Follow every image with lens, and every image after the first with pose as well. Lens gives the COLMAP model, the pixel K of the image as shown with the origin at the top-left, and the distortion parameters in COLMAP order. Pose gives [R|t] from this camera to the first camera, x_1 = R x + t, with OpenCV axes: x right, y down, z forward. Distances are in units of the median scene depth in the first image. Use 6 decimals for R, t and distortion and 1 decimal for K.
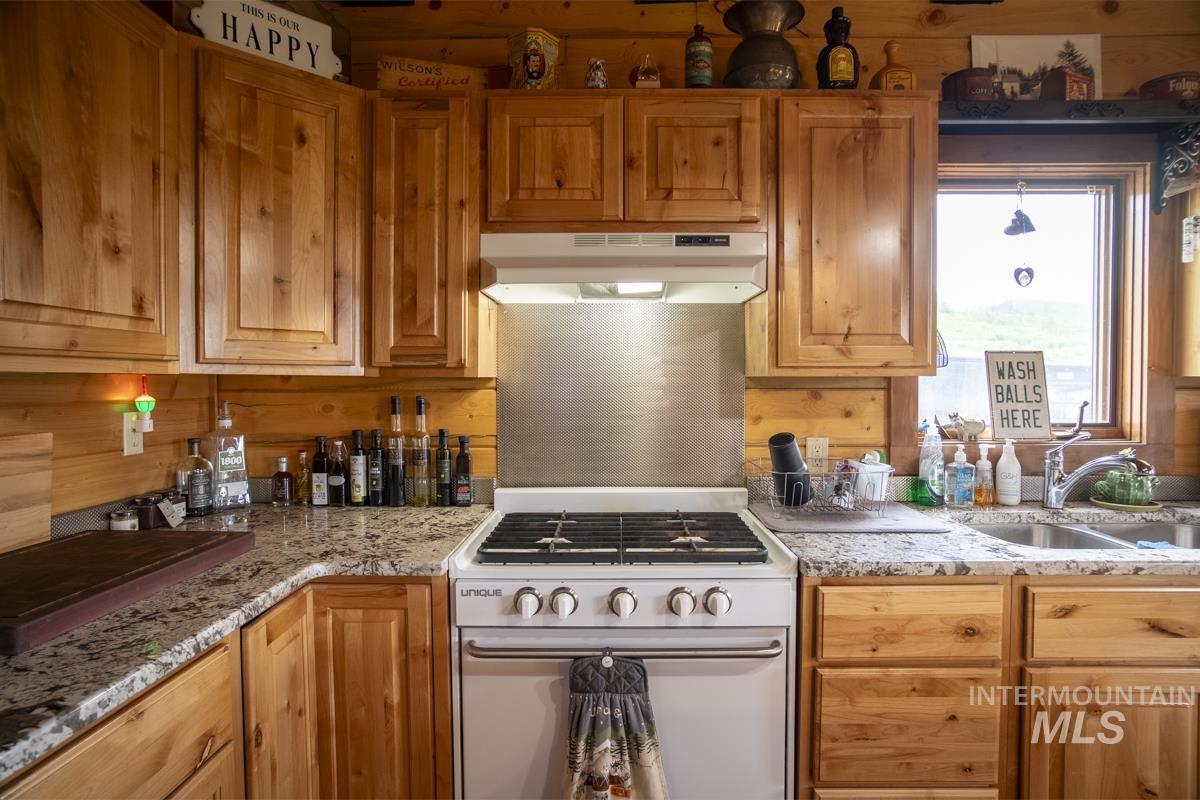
lens RADIAL K [[670.1, 0, 600.6], [0, 670.1, 399.7], [0, 0, 1]] dist [-0.051076, 0.029780]
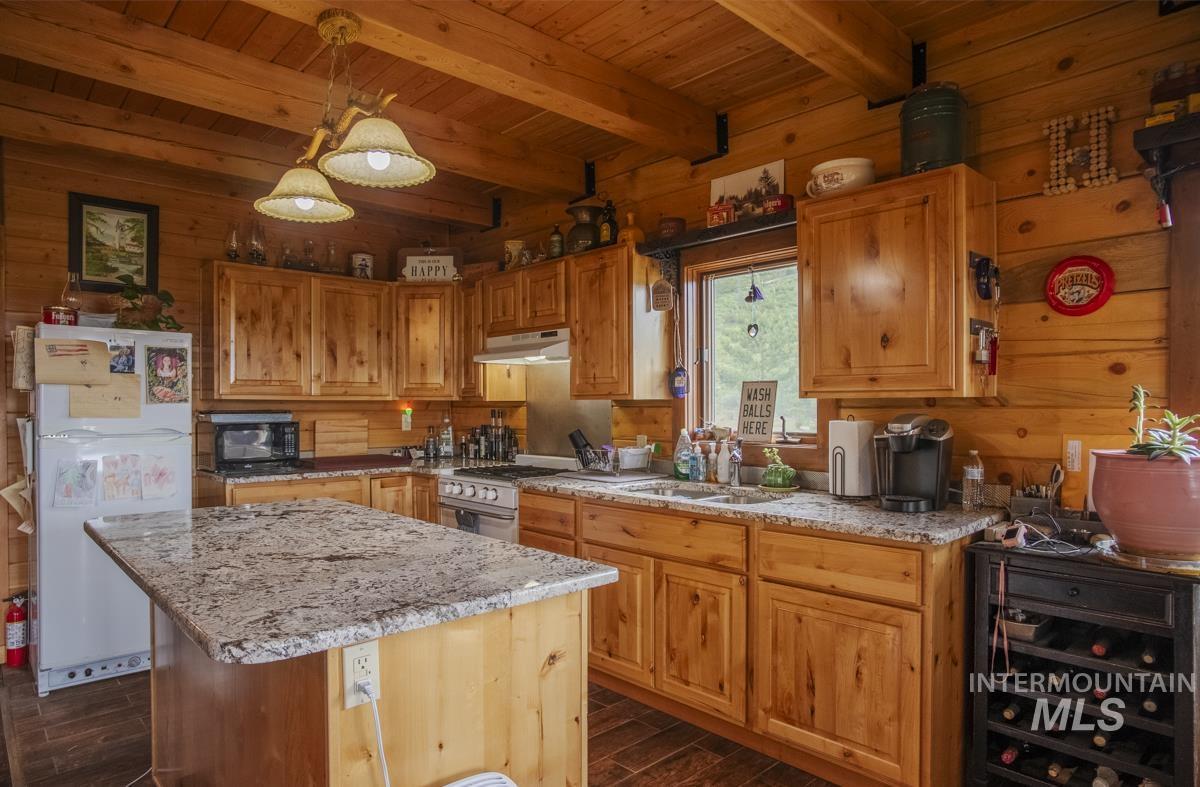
lens RADIAL K [[694.4, 0, 577.2], [0, 694.4, 409.0], [0, 0, 1]] dist [-0.020195, 0.003227]
pose [[0.680778, 0.006043, -0.732464, 1.558525], [-0.018835, 0.999780, -0.009257, 0.009313], [0.732247, 0.020098, 0.680742, -0.341956]]
